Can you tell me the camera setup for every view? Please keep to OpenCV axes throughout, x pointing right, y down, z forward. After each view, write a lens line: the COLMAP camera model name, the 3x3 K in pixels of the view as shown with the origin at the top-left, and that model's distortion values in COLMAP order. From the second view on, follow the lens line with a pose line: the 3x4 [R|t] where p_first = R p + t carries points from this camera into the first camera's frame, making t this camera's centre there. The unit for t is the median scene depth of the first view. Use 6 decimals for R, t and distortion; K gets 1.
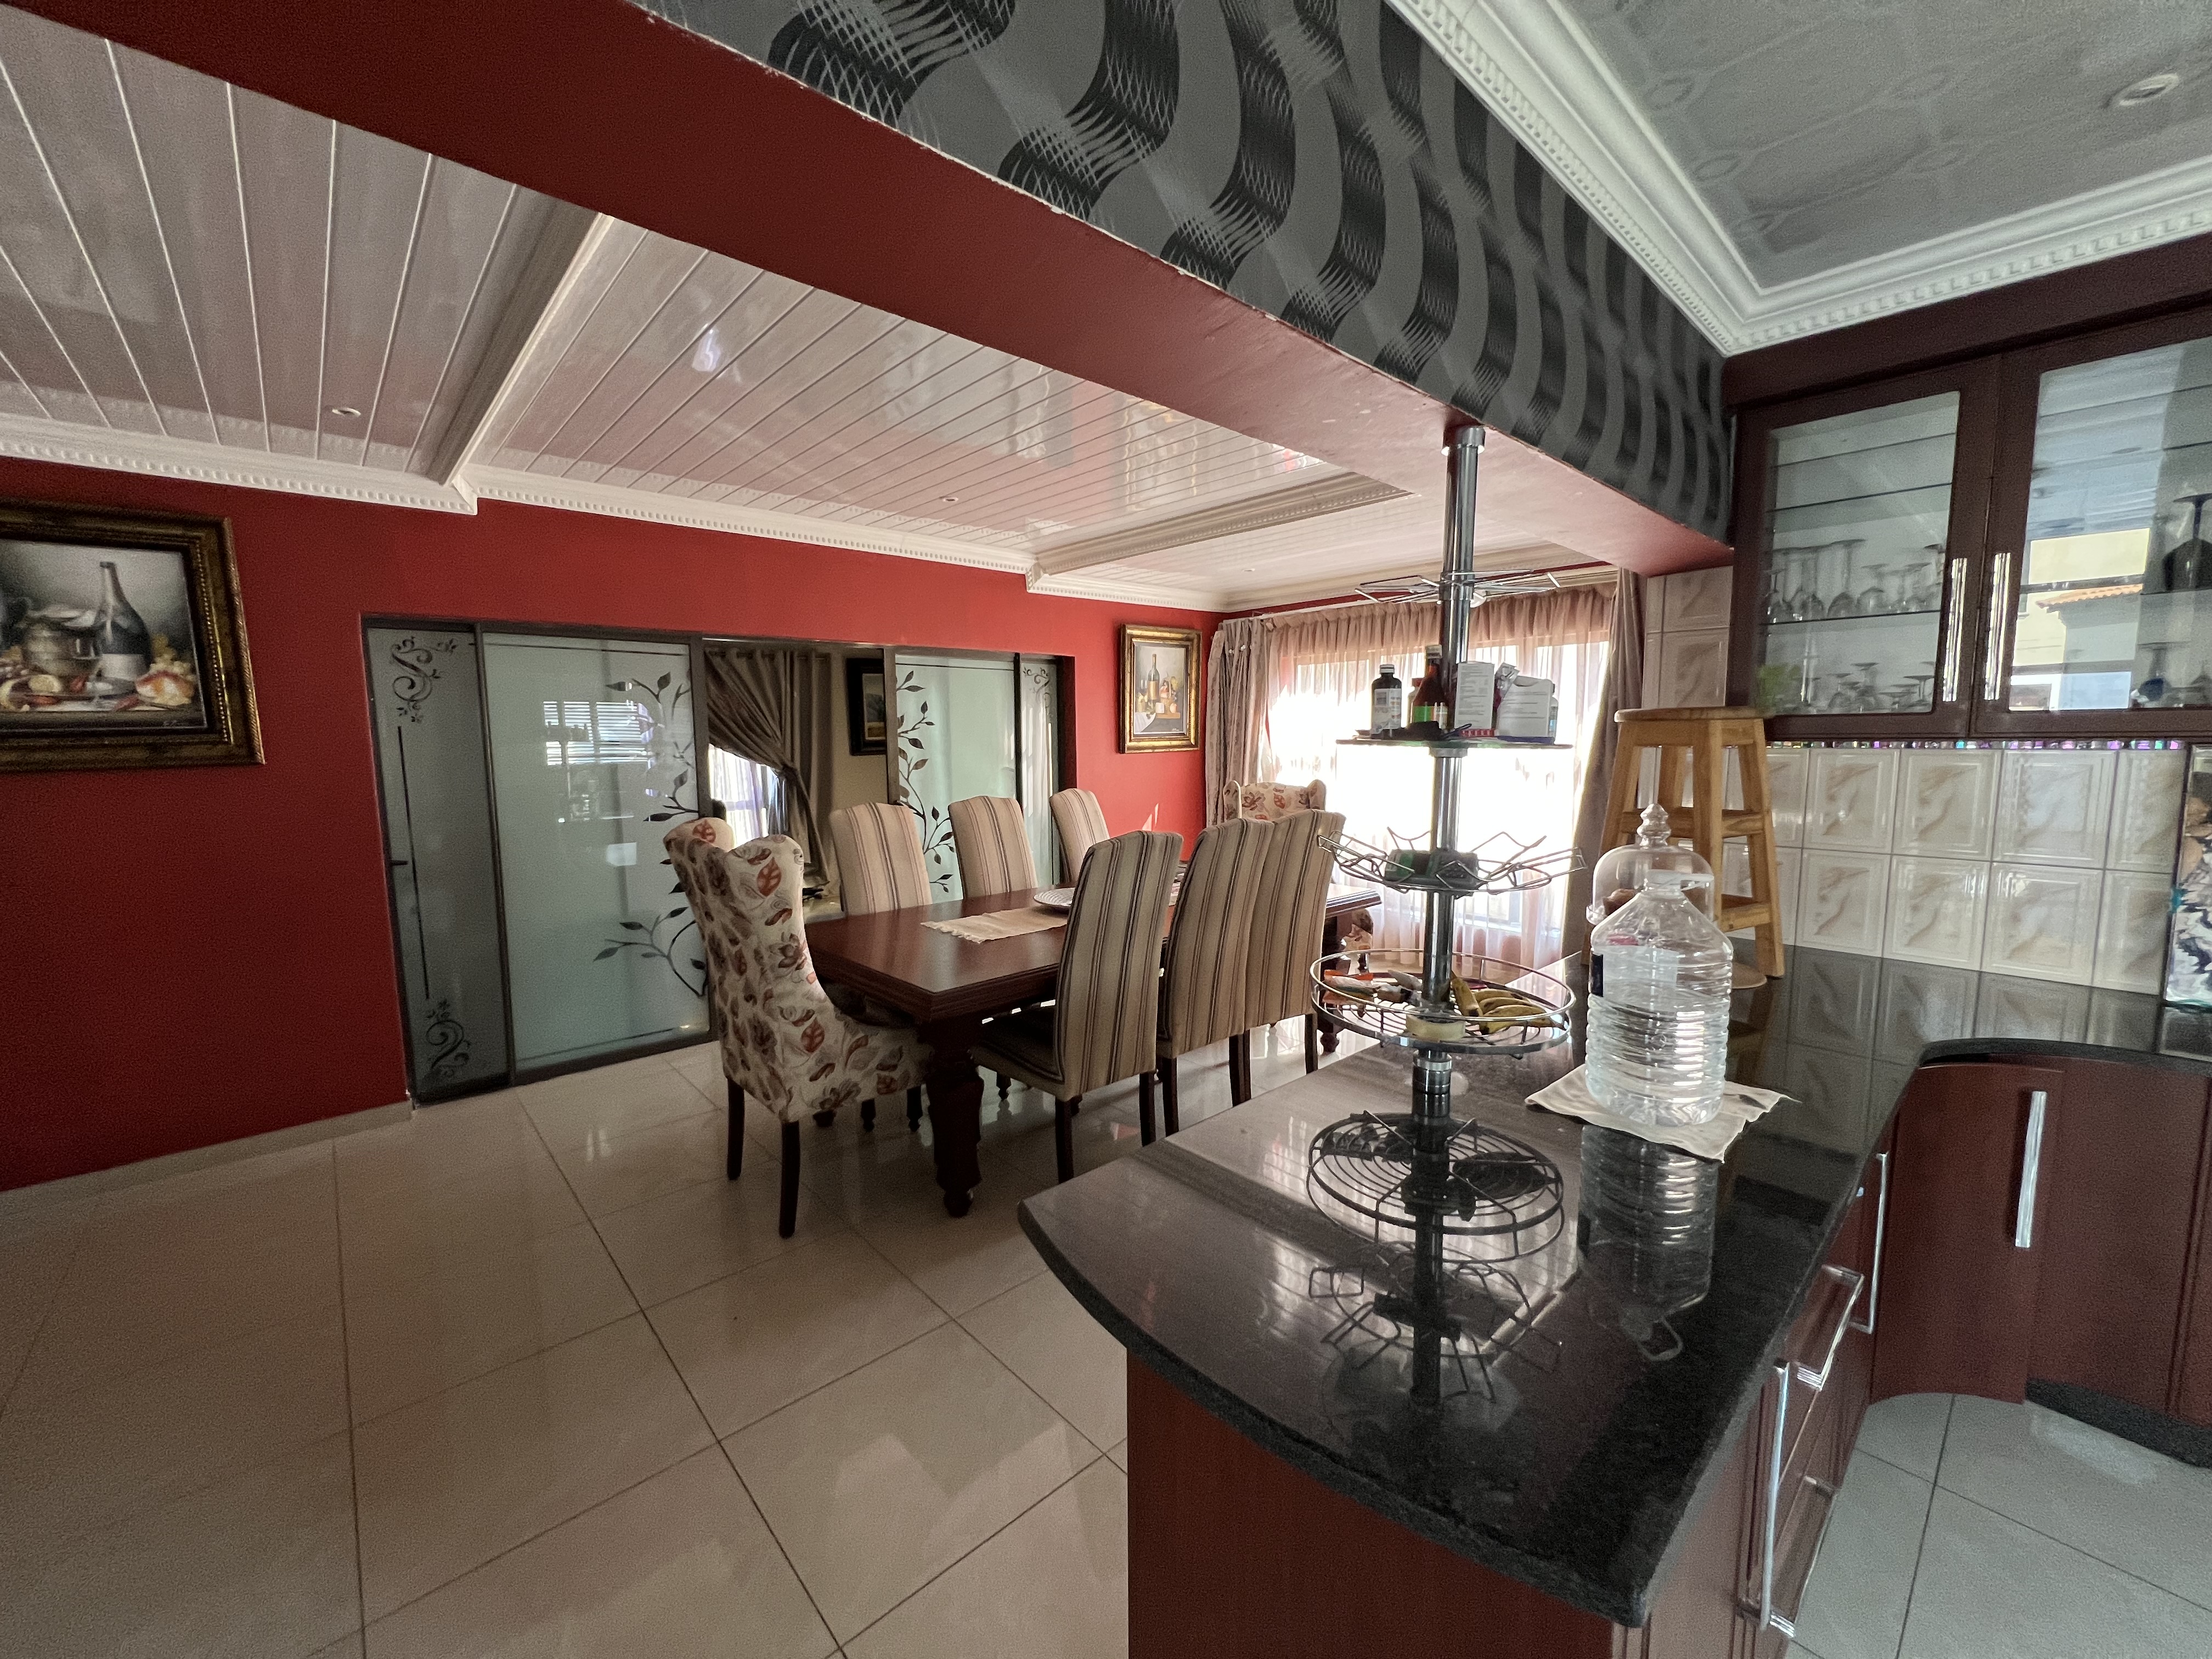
lens RADIAL K [[880.7, 0, 1098.2], [0, 880.7, 820.7], [0, 0, 1]] dist [-0.000074, 0.000451]
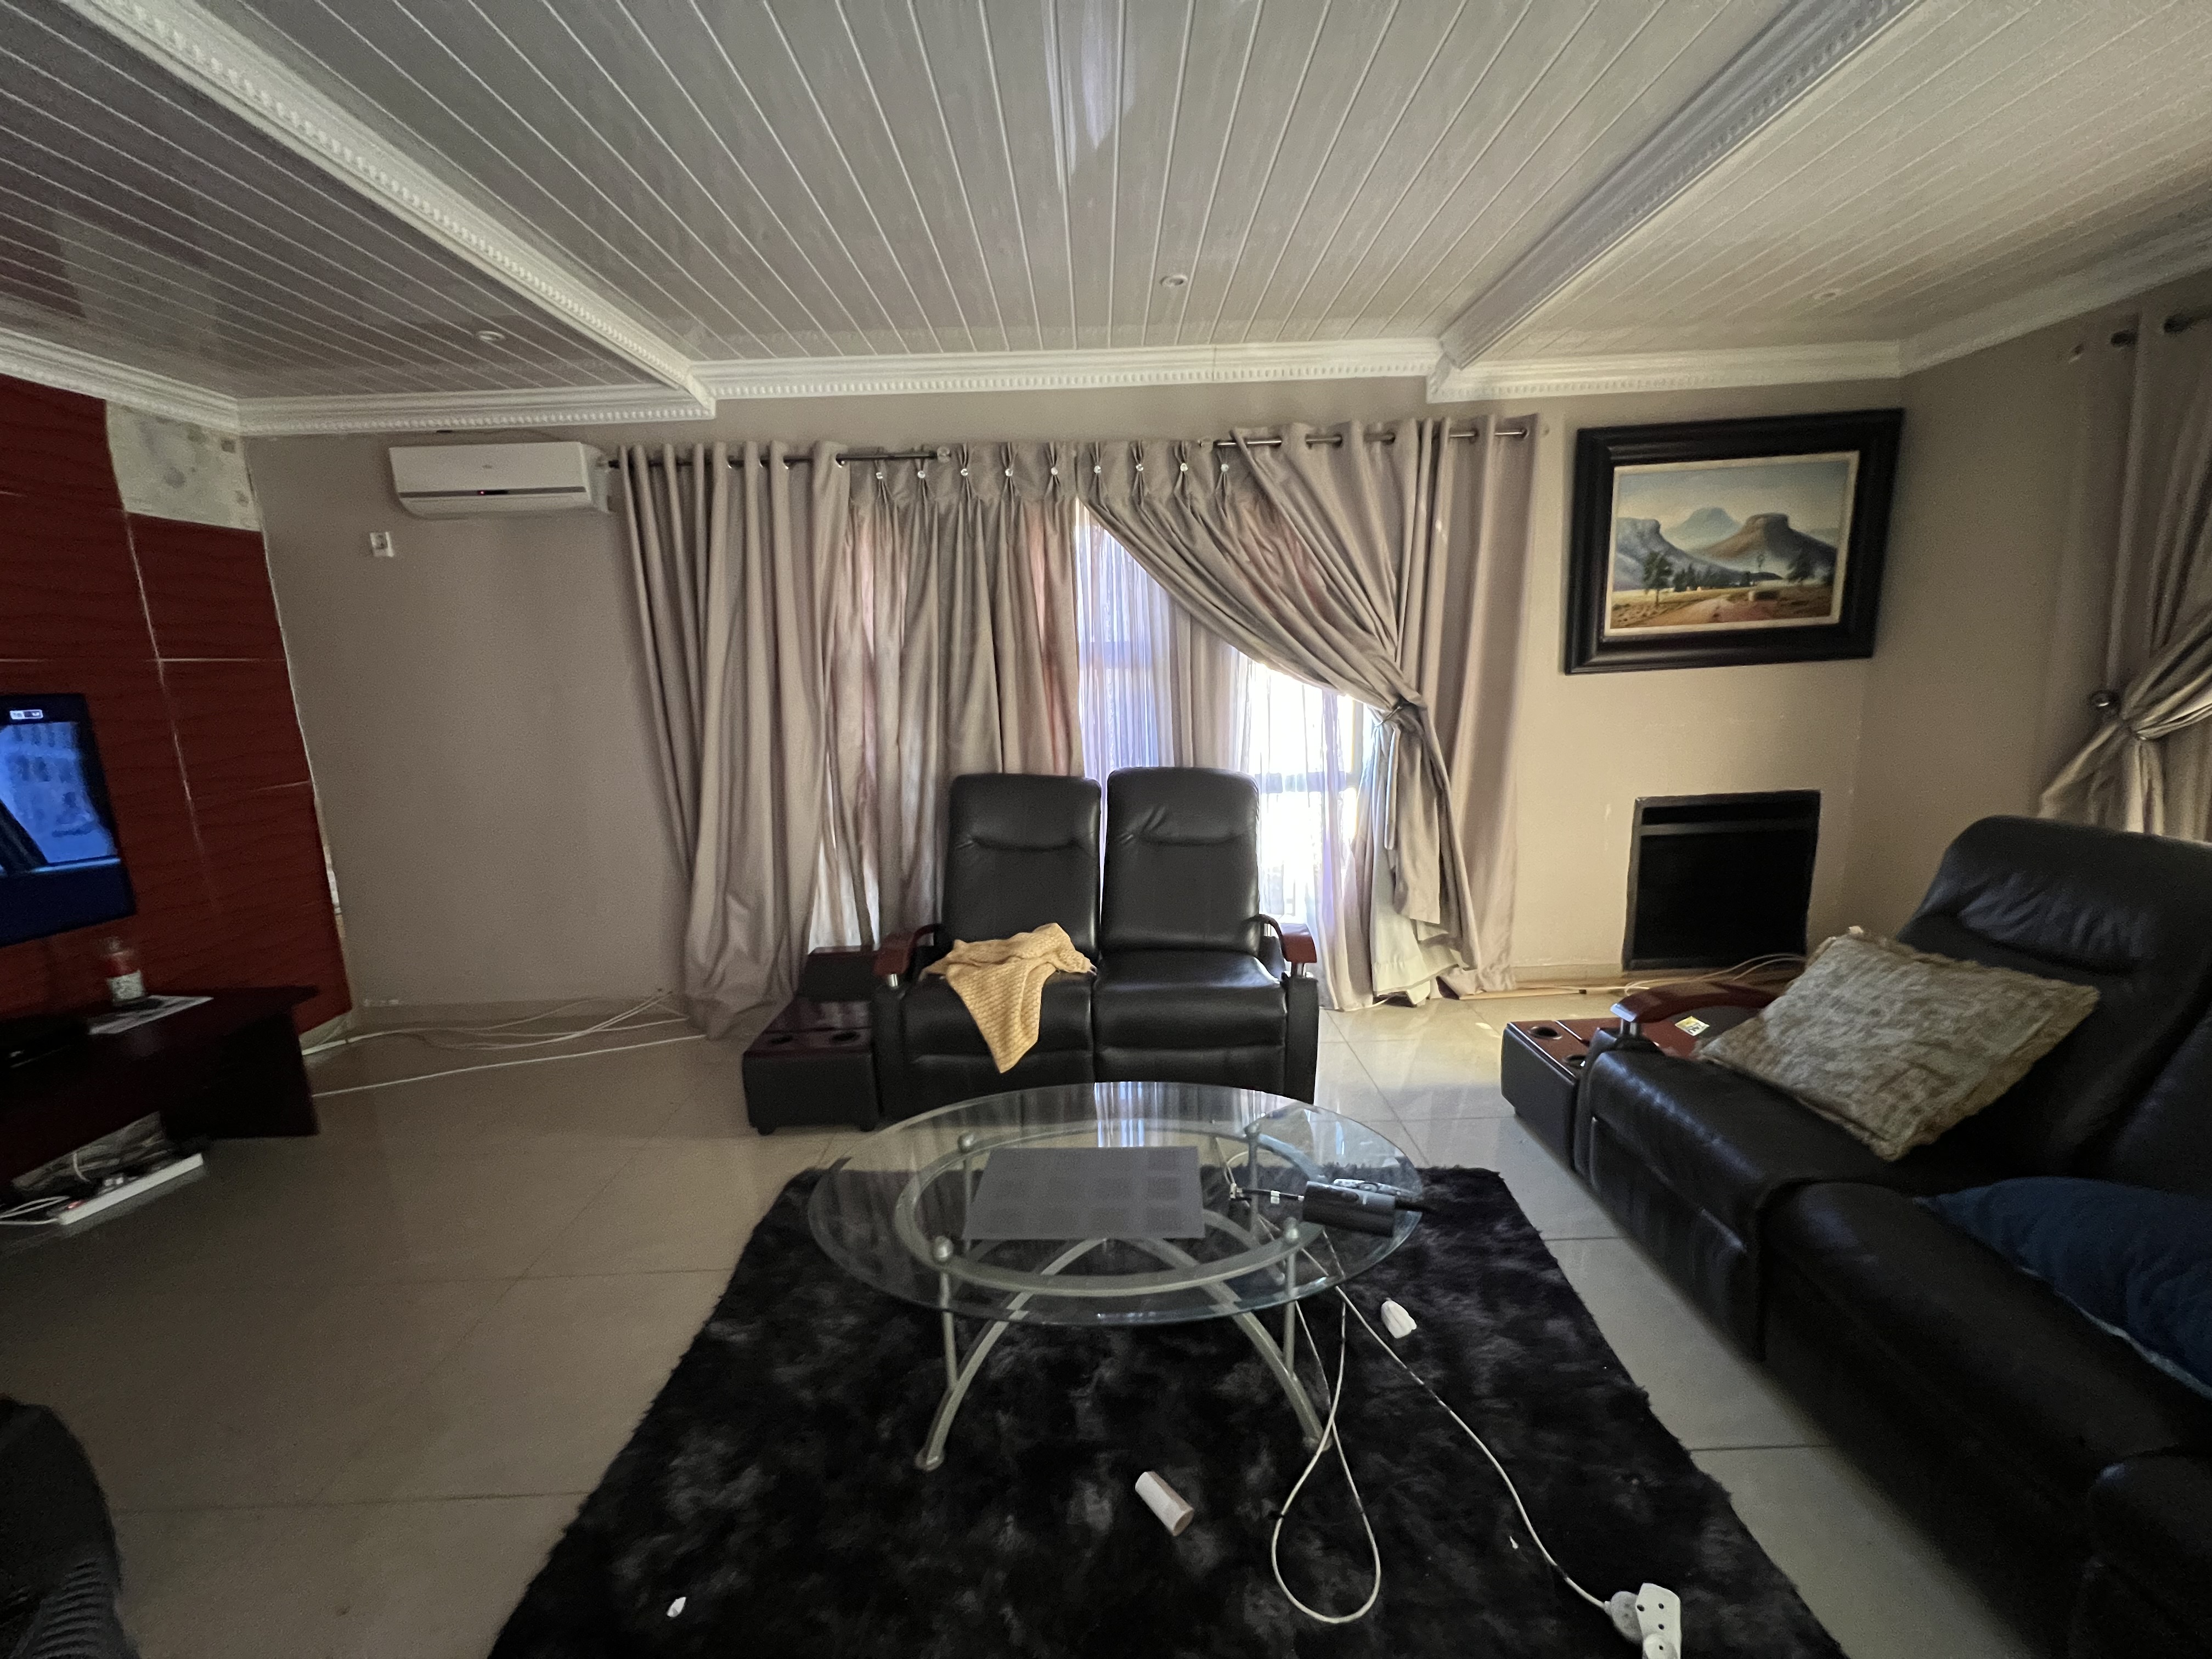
lens RADIAL K [[880.7, 0, 1093.4], [0, 880.7, 820.6], [0, 0, 1]] dist [-0.000074, 0.000451]
pose [[0.772908, 0.099210, -0.626714, -0.198094], [-0.040028, 0.993357, 0.107886, -0.045004], [0.633254, -0.058300, 0.771745, 0.575654]]
